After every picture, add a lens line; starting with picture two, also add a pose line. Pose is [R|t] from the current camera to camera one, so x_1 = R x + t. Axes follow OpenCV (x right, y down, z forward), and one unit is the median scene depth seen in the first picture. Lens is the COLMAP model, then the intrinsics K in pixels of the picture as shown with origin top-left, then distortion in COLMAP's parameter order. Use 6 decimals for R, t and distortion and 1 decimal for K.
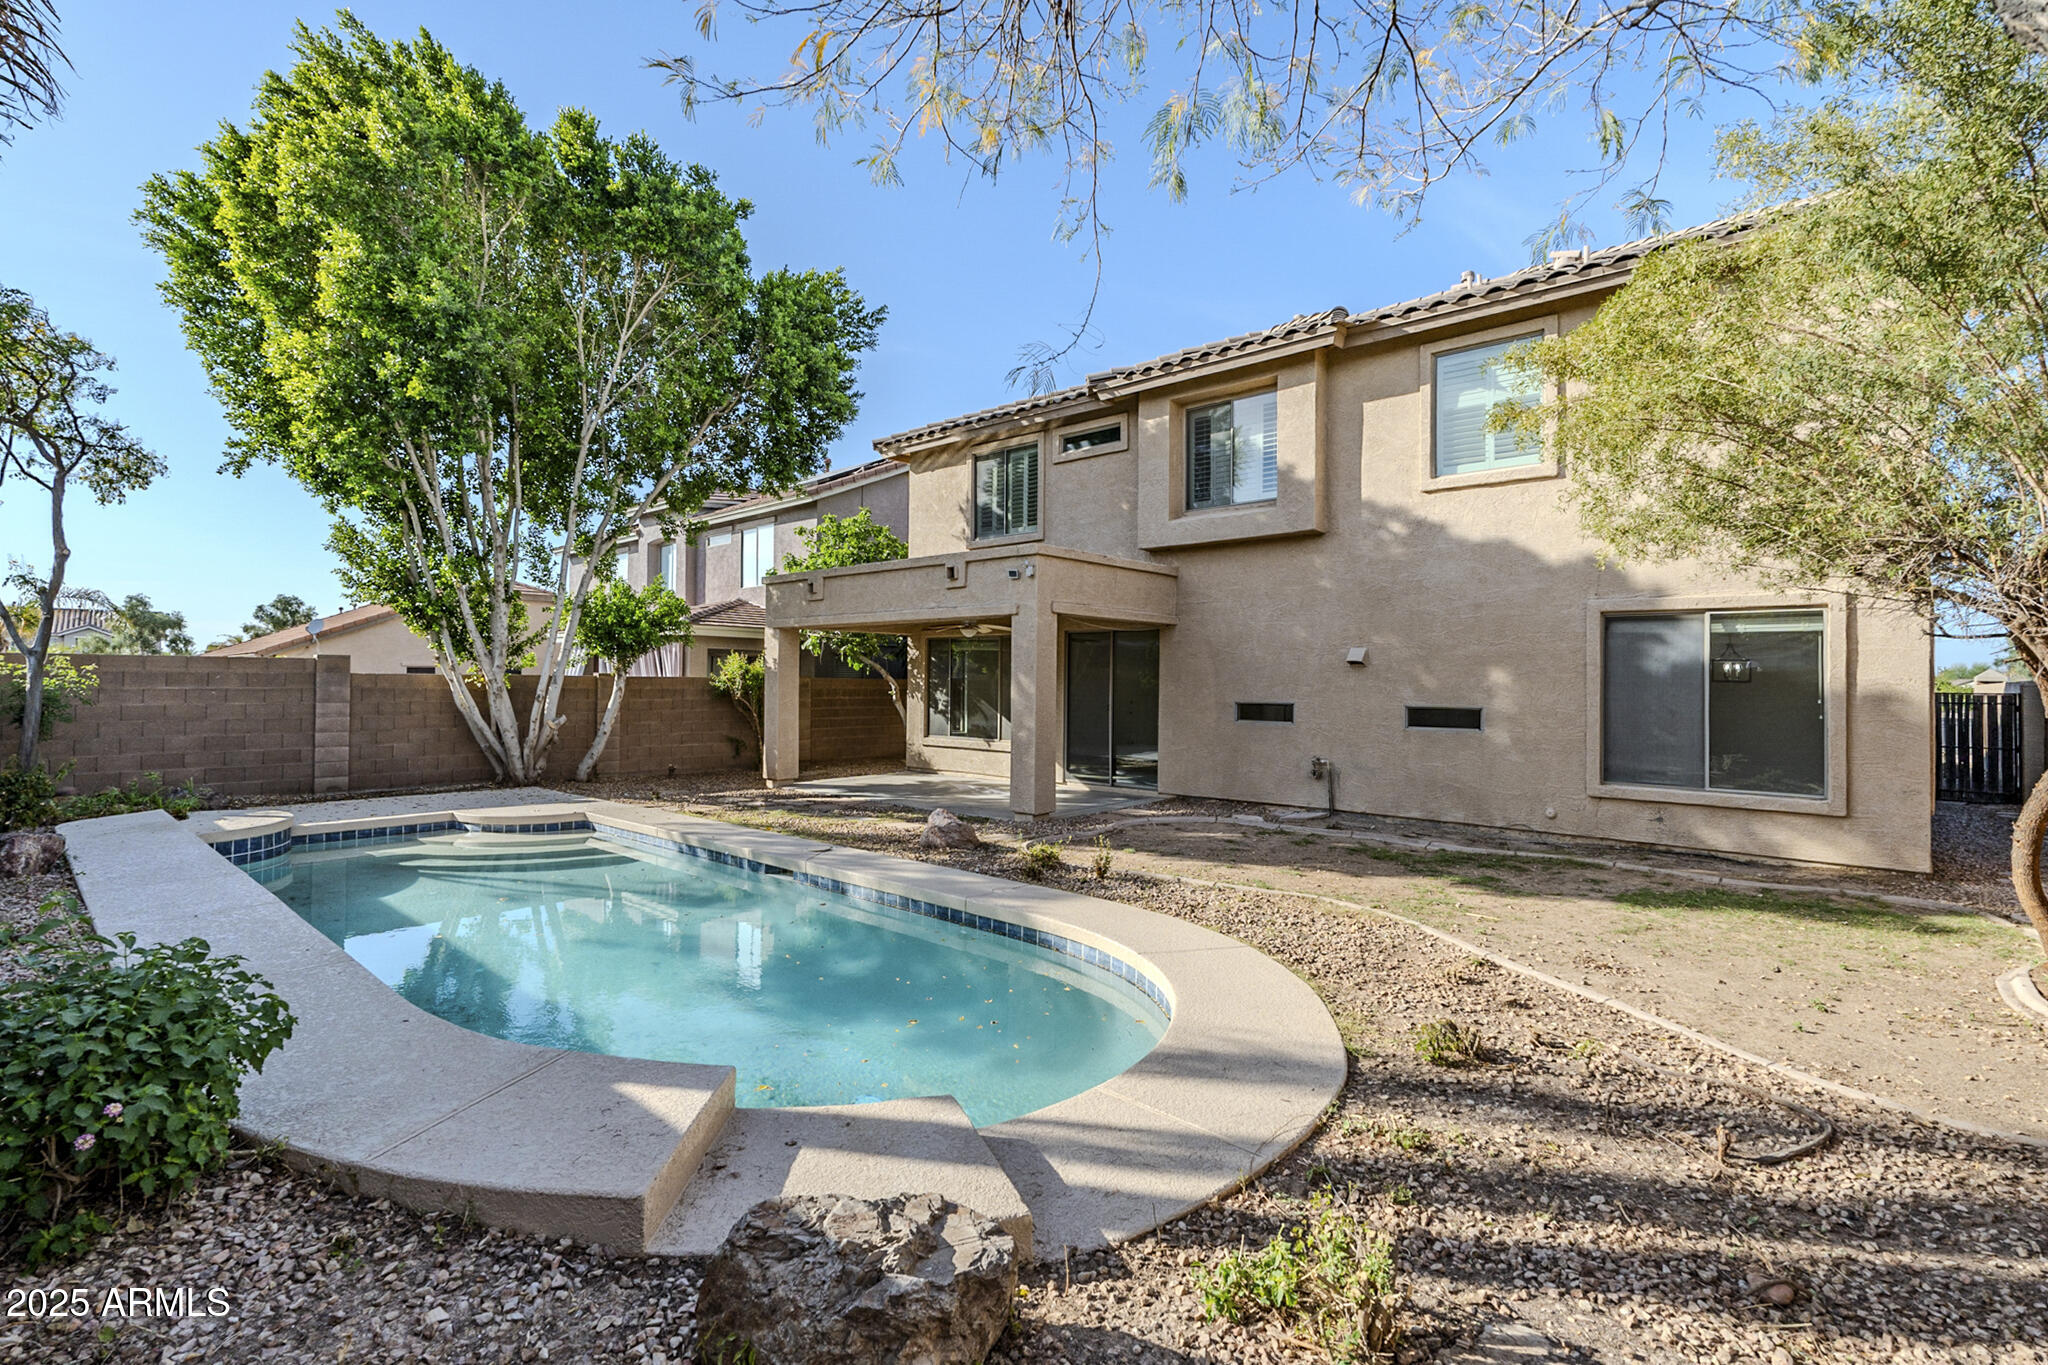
lens RADIAL K [[927.3, 0, 1024.0], [0, 927.3, 682.5], [0, 0, 1]] dist [0.012188, -0.000235]
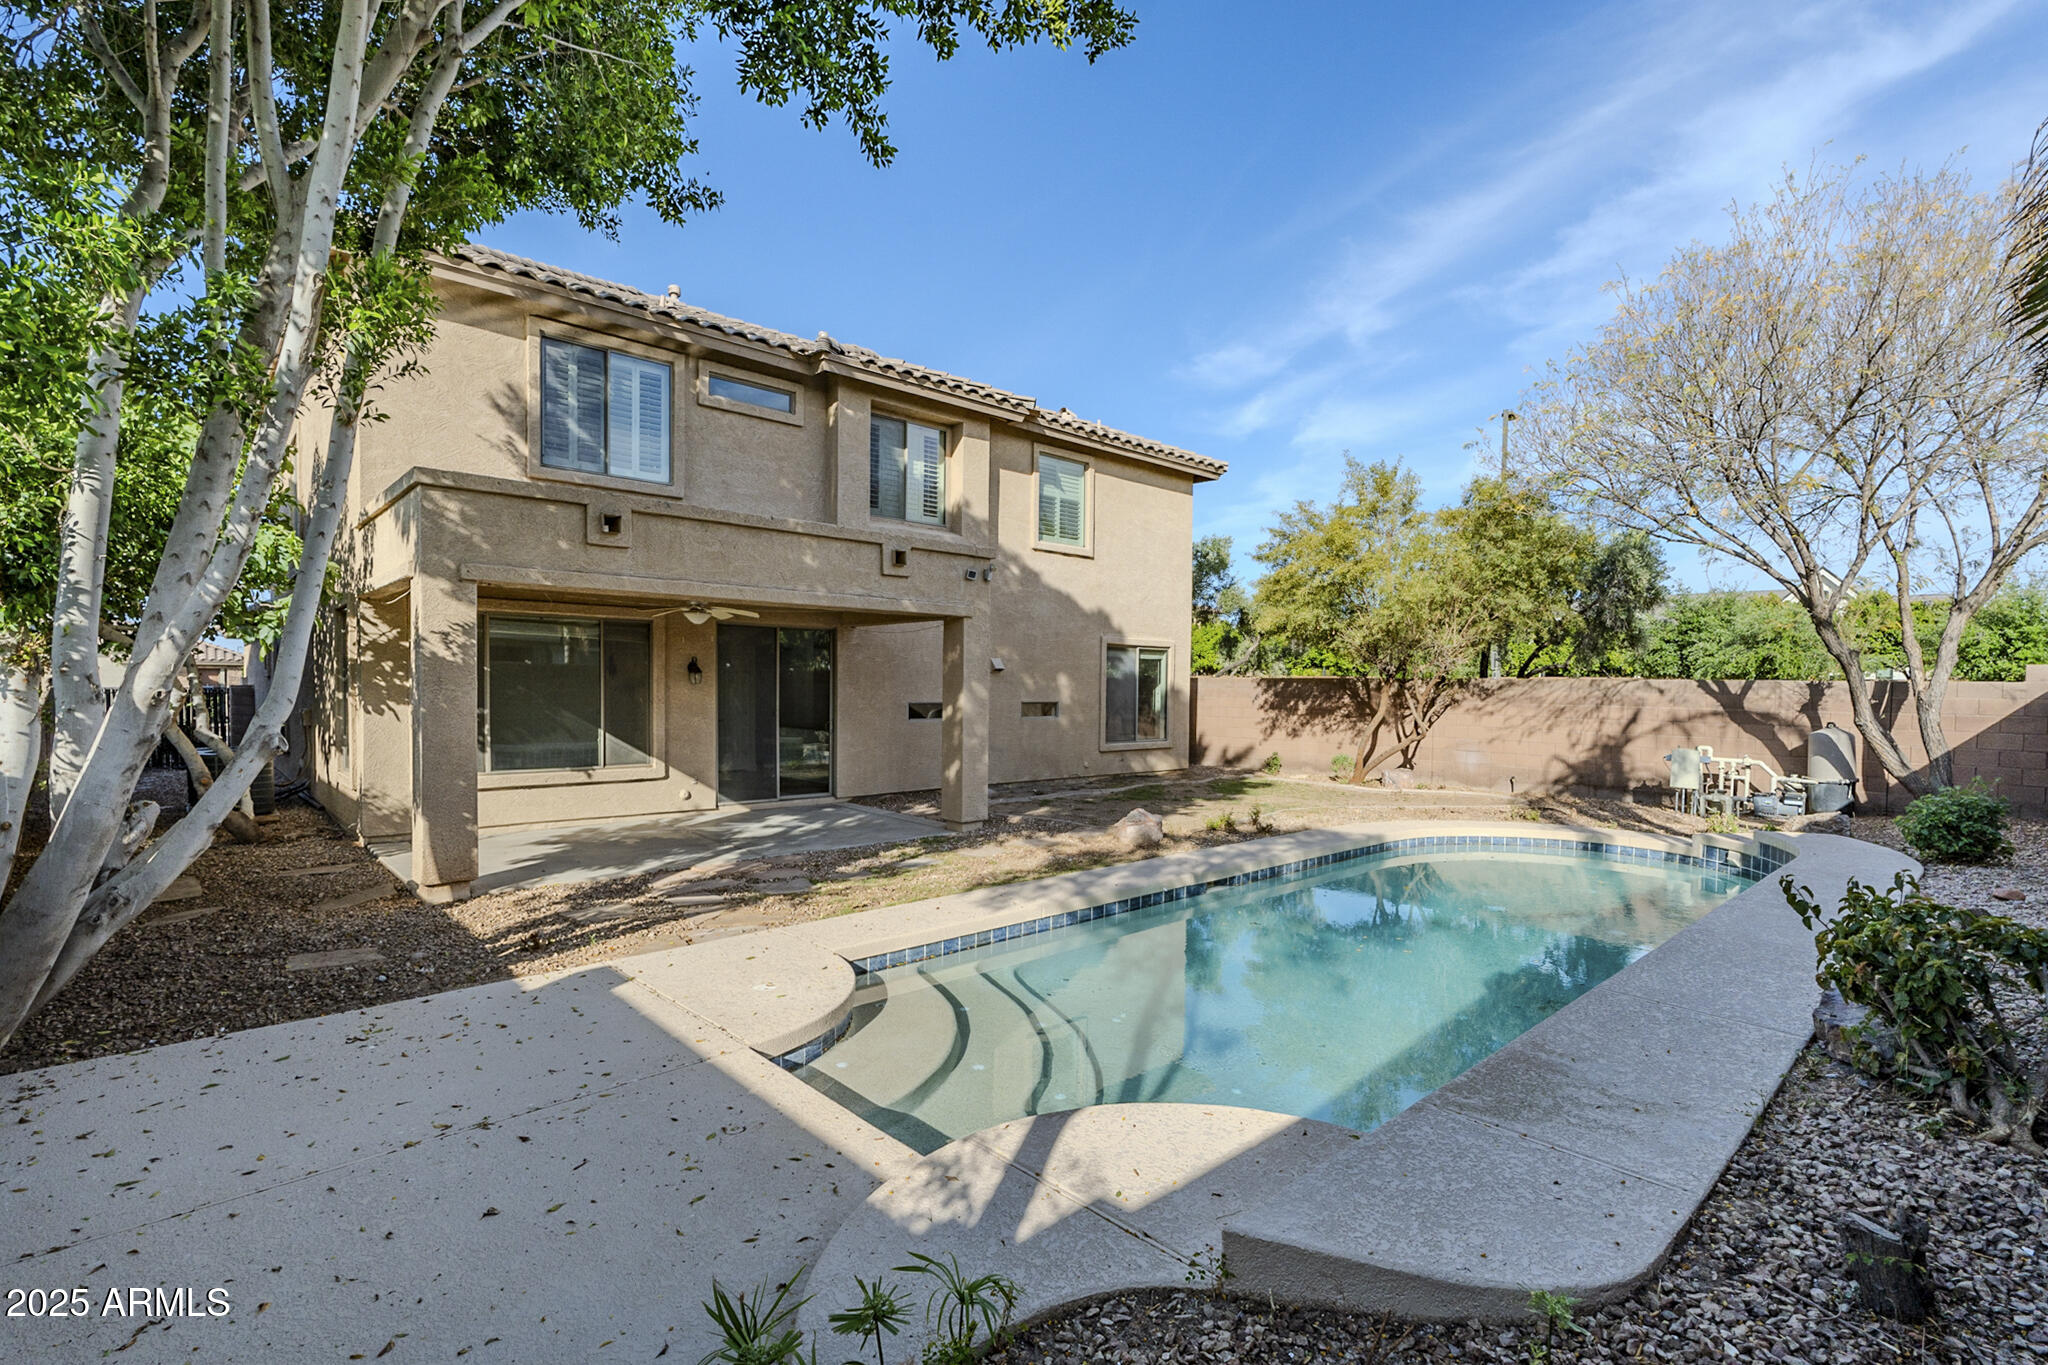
lens RADIAL K [[1005.3, 0, 1024.0], [0, 1005.3, 682.5], [0, 0, 1]] dist [0.002202, 0.000039]
pose [[0.056941, -0.004867, 0.998366, -1.068300], [-0.001832, 0.999986, 0.004979, -0.010639], [-0.998376, -0.002113, 0.056931, 0.921085]]
